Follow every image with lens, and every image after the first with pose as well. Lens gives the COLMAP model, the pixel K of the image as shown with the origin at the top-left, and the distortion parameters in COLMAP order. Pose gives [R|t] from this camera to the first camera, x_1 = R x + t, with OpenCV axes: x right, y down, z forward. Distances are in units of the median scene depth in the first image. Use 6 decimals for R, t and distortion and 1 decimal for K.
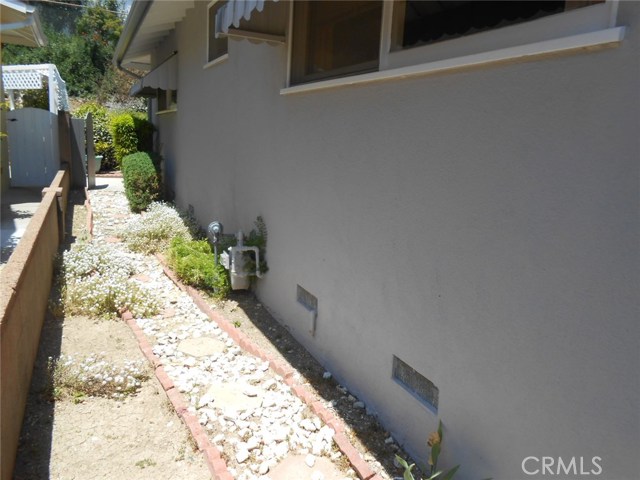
lens RADIAL K [[497.7, 0, 320.0], [0, 497.7, 240.0], [0, 0, 1]] dist [-0.051398, 0.063336]
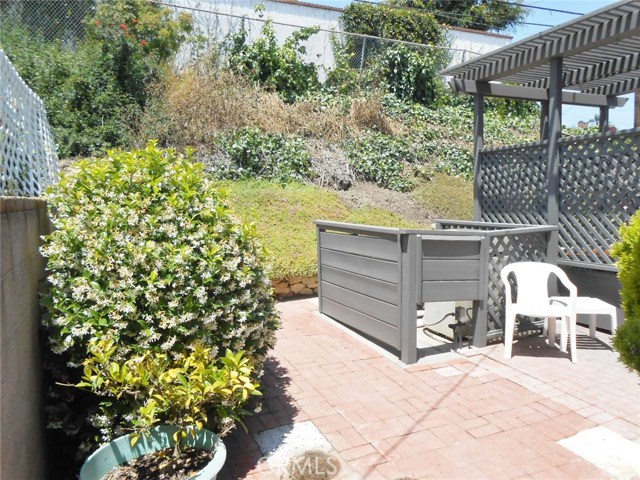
lens RADIAL K [[497.7, 0, 320.0], [0, 497.7, 240.0], [0, 0, 1]] dist [-0.051398, 0.063336]
pose [[0.996510, -0.076847, -0.032590, -0.271490], [0.072392, 0.990020, -0.120909, -0.145223], [0.041556, 0.118128, 0.992128, 0.568934]]
